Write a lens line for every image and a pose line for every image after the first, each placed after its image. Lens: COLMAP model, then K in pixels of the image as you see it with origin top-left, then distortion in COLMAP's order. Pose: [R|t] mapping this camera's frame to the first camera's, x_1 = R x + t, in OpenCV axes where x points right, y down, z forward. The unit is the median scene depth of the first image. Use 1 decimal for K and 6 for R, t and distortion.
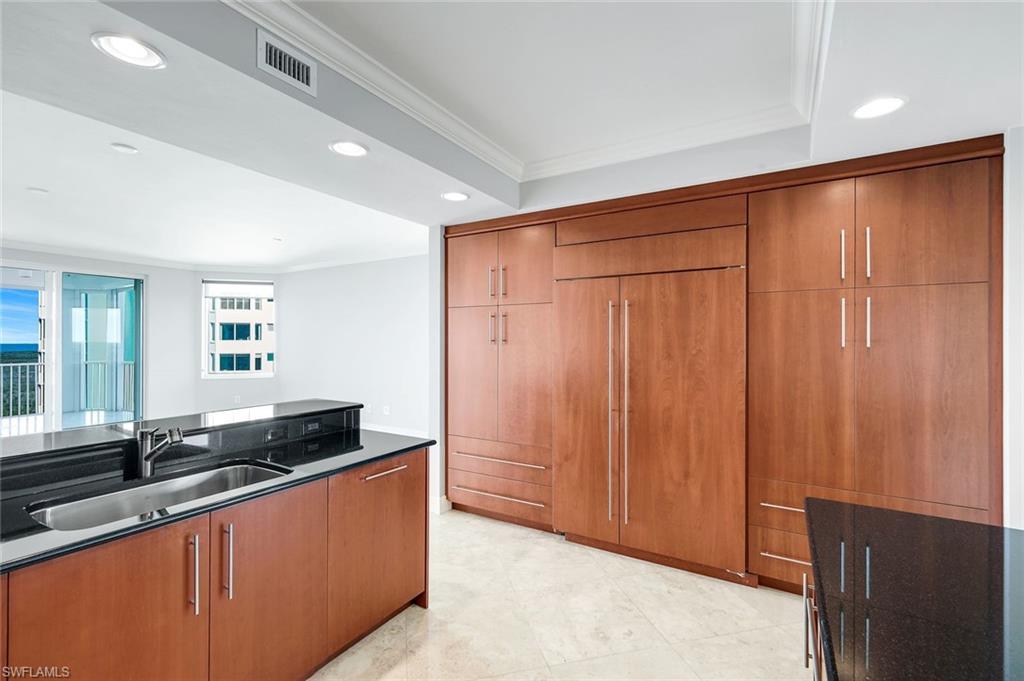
lens RADIAL K [[463.7, 0, 512.0], [0, 463.7, 340.5], [0, 0, 1]] dist [0.001894, 0.000283]
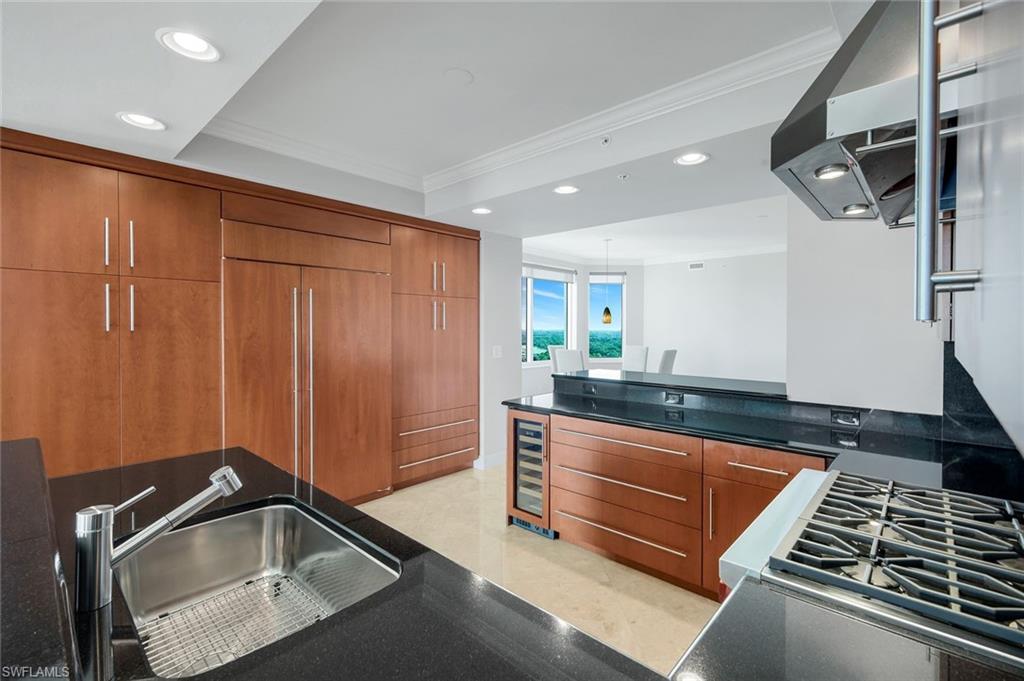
lens RADIAL K [[450.3, 0, 512.7], [0, 450.3, 337.6], [0, 0, 1]] dist [0.004549, 0.000500]
pose [[0.184740, -0.020996, 0.982563, -0.743970], [0.000942, 0.999775, 0.021186, 0.007575], [-0.982787, -0.002988, 0.184718, 0.343937]]
